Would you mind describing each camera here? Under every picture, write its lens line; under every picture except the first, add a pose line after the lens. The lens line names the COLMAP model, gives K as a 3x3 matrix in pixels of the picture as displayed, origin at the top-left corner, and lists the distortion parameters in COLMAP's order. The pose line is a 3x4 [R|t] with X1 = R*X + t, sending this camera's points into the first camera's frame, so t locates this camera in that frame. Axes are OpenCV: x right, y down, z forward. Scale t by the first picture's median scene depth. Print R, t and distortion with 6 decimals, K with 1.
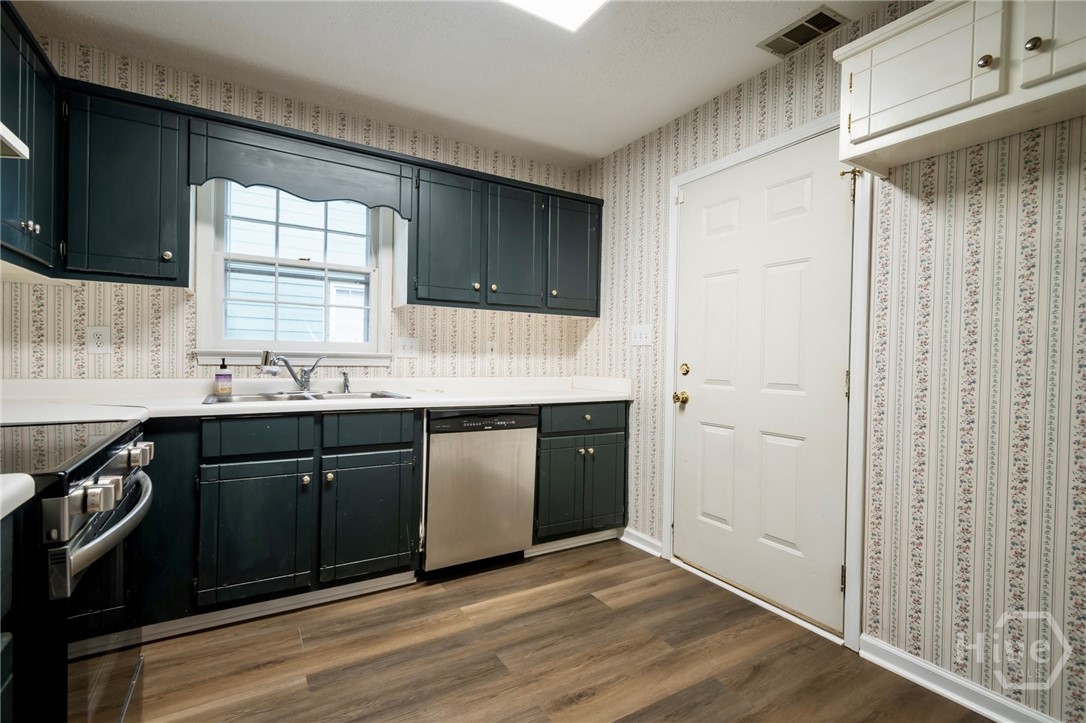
lens RADIAL K [[503.4, 0, 543.0], [0, 503.4, 361.5], [0, 0, 1]] dist [-0.000336, 0.000026]
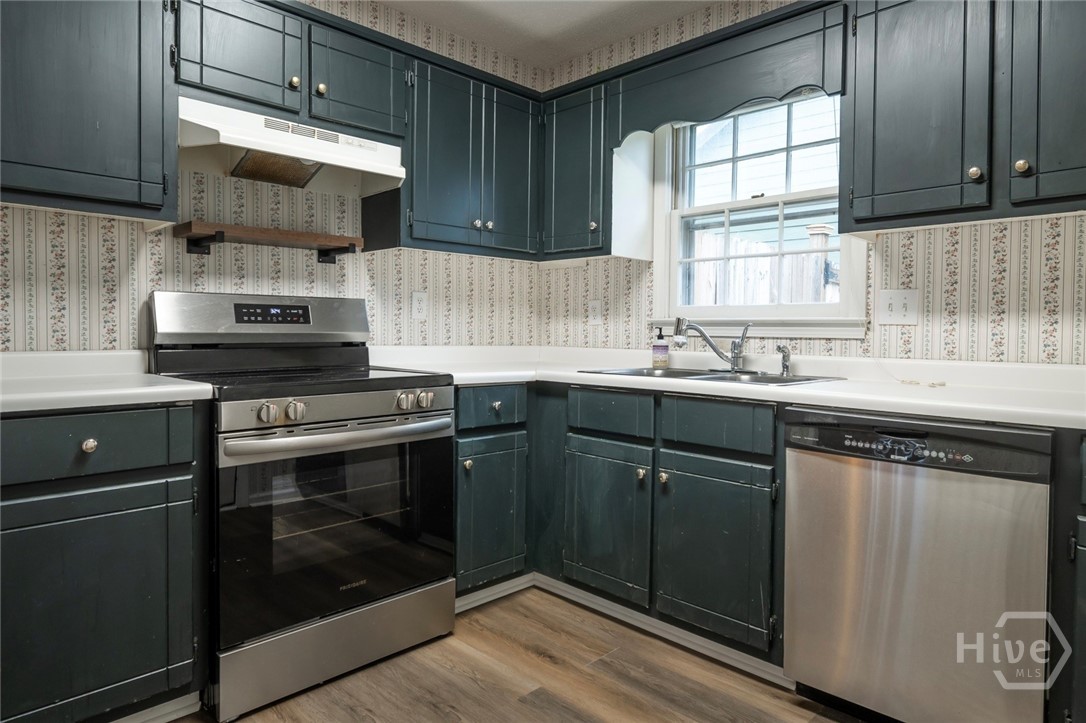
lens RADIAL K [[646.9, 0, 545.1], [0, 646.9, 339.5], [0, 0, 1]] dist [-0.001708, -0.000185]
pose [[0.239490, -0.002256, -0.970896, 0.413497], [-0.013593, 0.999891, -0.005676, 0.022444], [0.970804, 0.014557, 0.239433, 0.492639]]
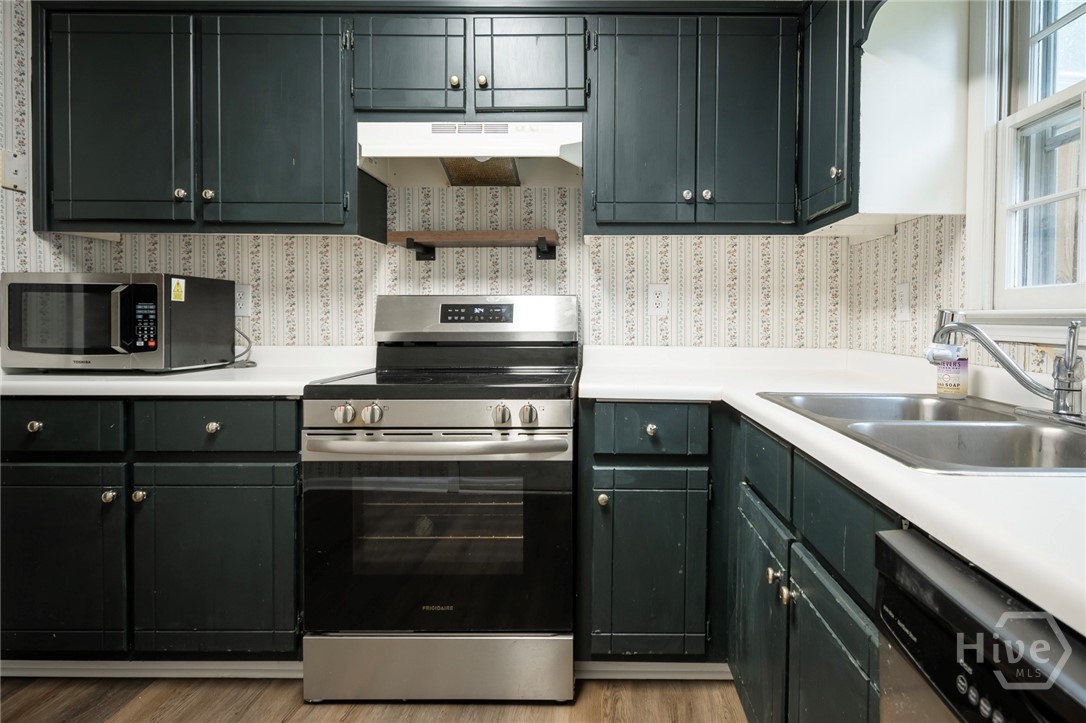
lens RADIAL K [[605.0, 0, 587.6], [0, 605.0, 327.9], [0, 0, 1]] dist [0.002920, 0.000479]
pose [[-0.516653, -0.005094, -0.856180, 0.093774], [-0.020396, 0.999772, 0.006360, -0.002003], [0.855952, 0.020749, -0.516639, 0.942459]]
